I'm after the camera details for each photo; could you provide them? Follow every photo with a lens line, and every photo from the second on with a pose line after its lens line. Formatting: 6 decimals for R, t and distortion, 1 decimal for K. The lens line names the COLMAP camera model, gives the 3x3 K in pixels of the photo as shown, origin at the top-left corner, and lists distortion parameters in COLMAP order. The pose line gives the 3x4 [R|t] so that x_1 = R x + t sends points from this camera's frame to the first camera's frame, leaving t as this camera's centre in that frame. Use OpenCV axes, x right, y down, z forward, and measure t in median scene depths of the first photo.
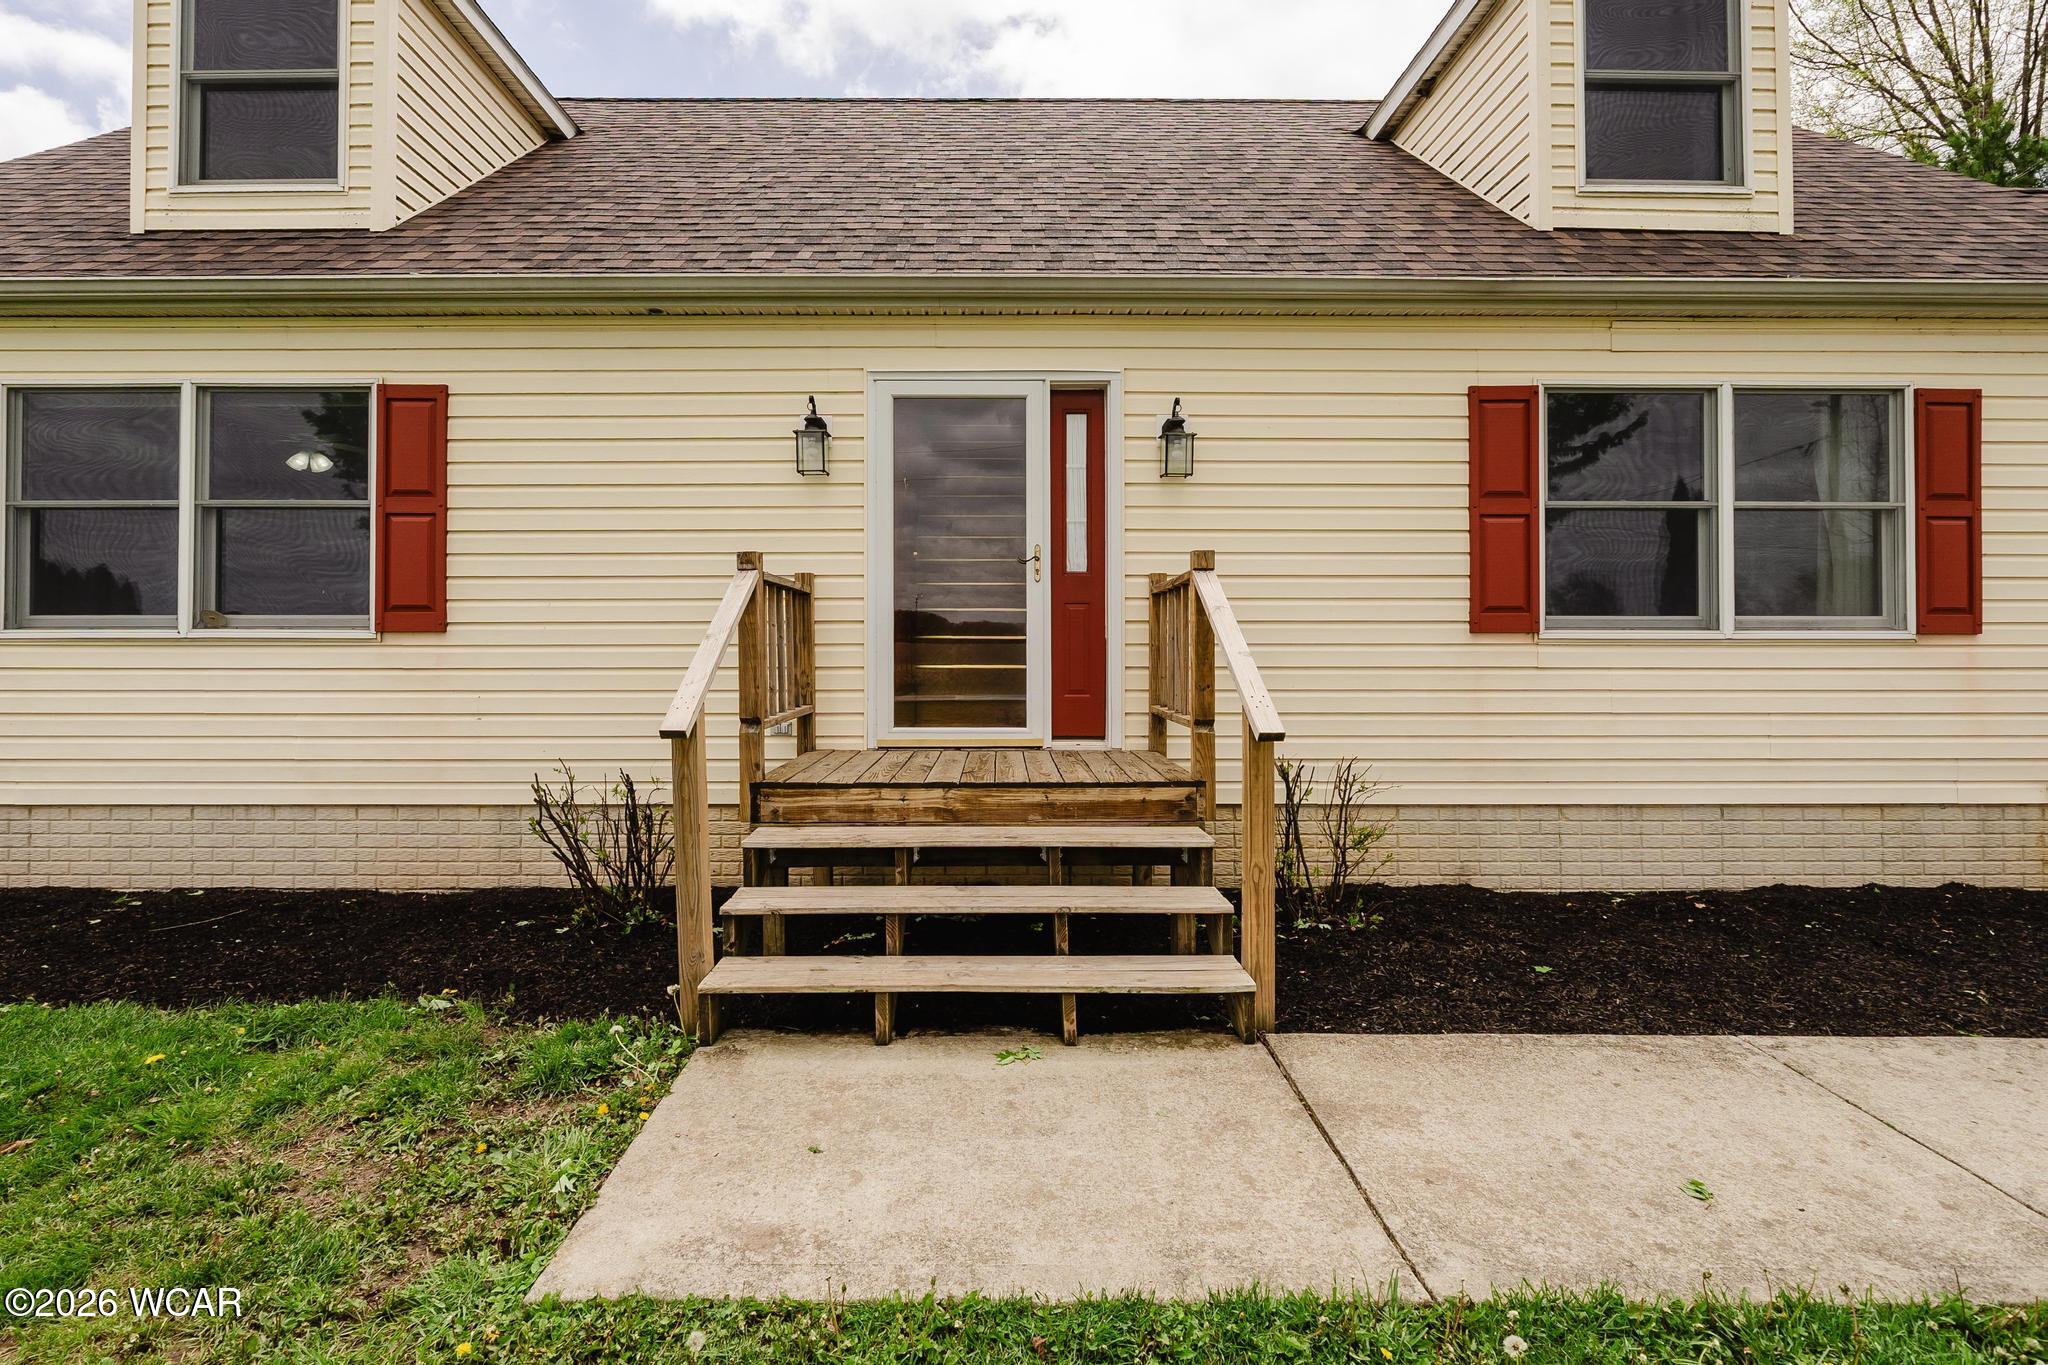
lens RADIAL K [[959.1, 0, 1027.7], [0, 959.1, 680.7], [0, 0, 1]] dist [-0.003840, -0.001697]
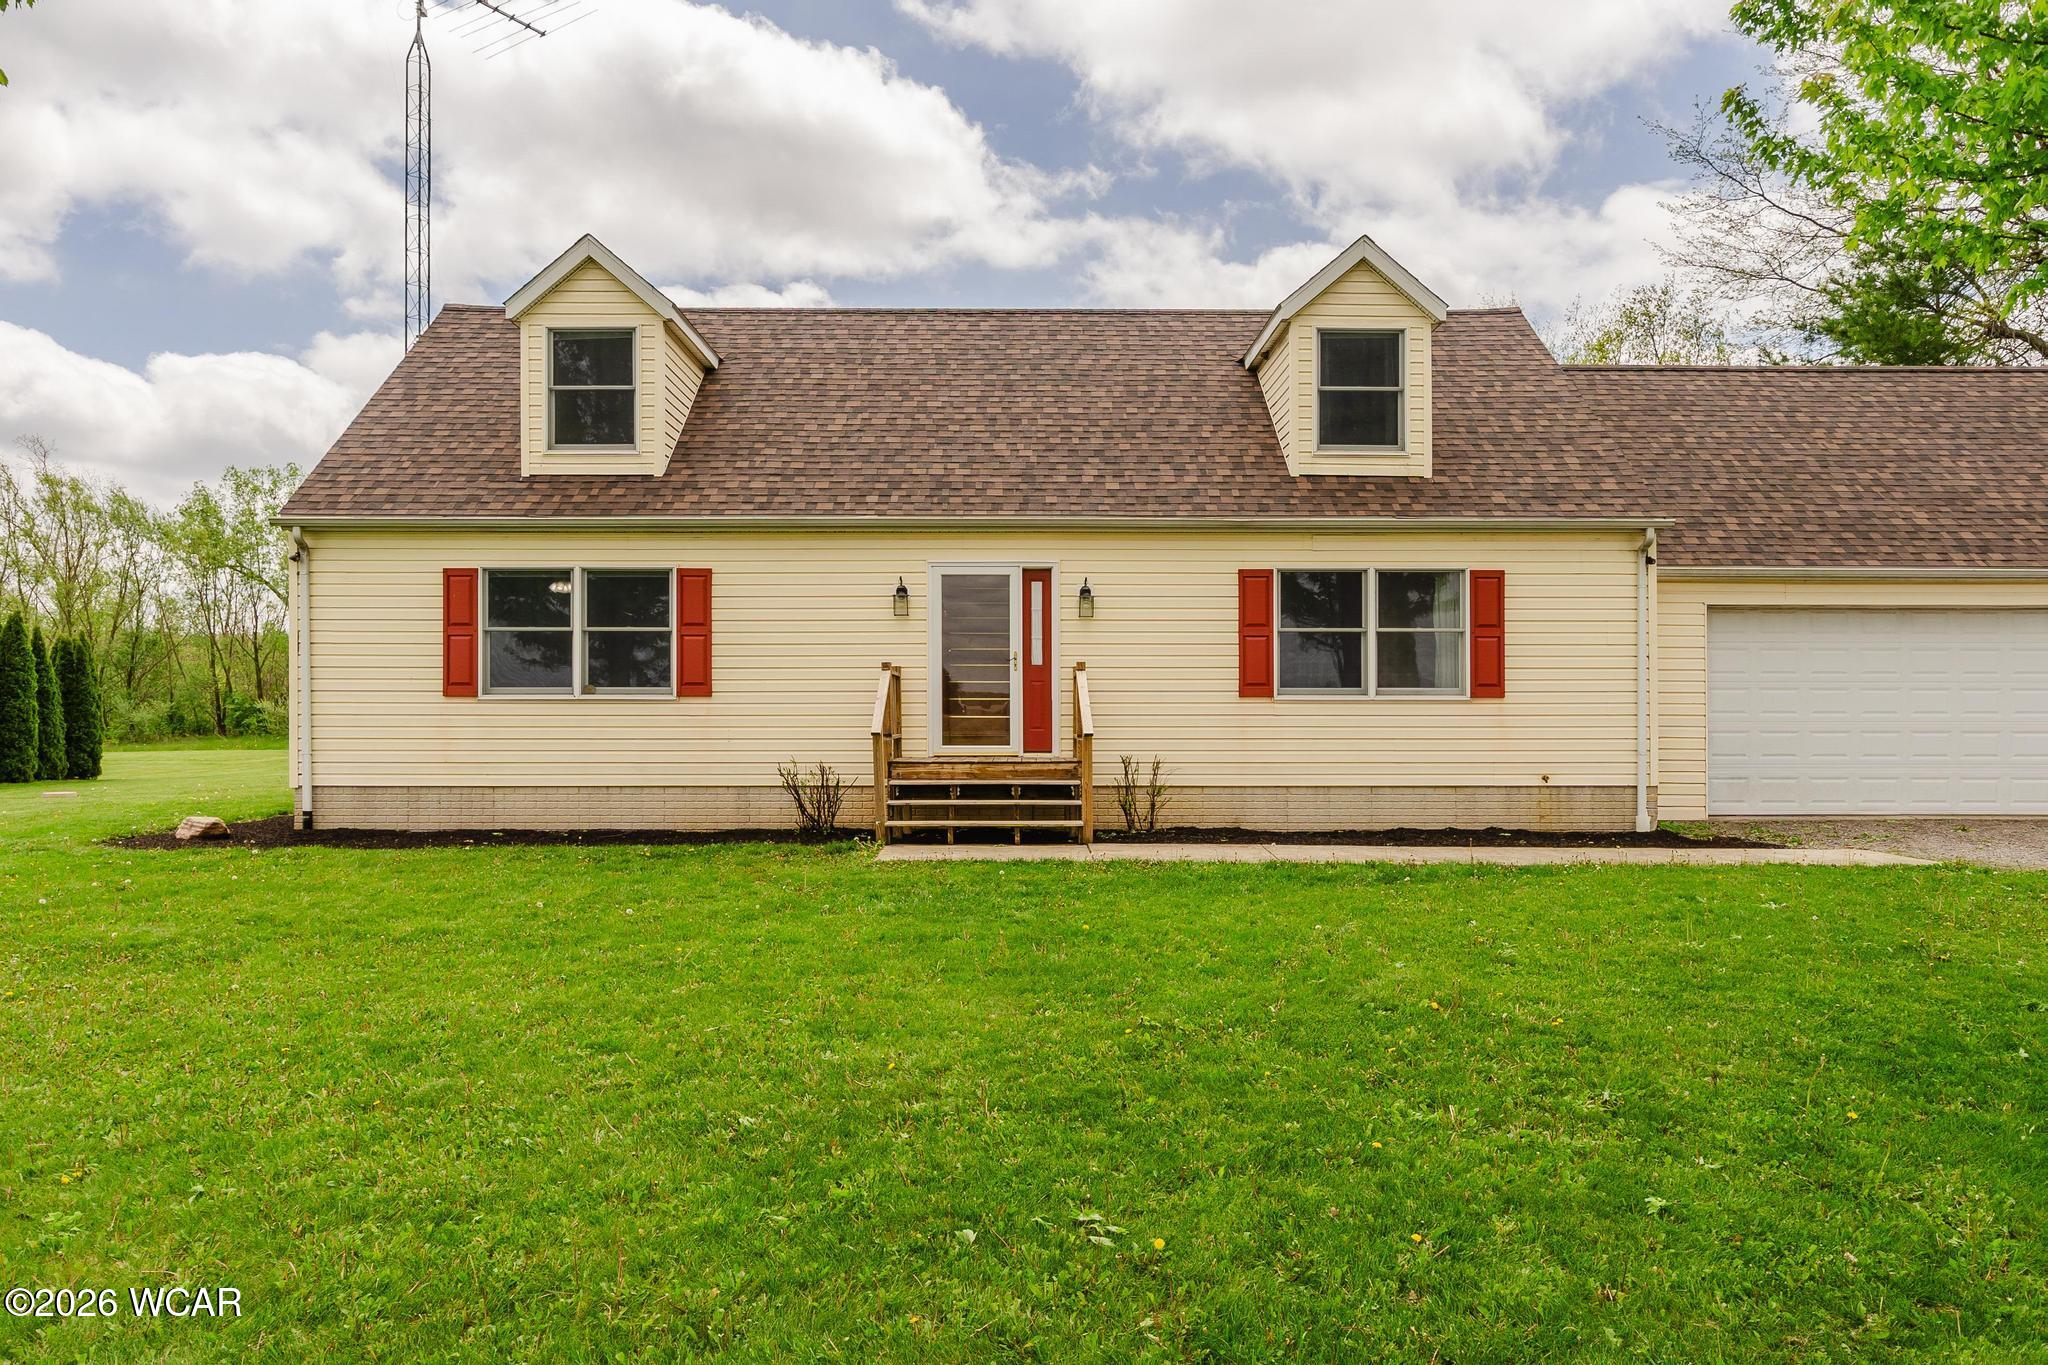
lens RADIAL K [[1193.3, 0, 1015.1], [0, 1193.3, 692.3], [0, 0, 1]] dist [0.006229, 0.003349]
pose [[0.999999, -0.000041, -0.001470, 0.012027], [0.000036, 0.999993, -0.003808, -0.049595], [0.001470, 0.003808, 0.999992, -1.414472]]
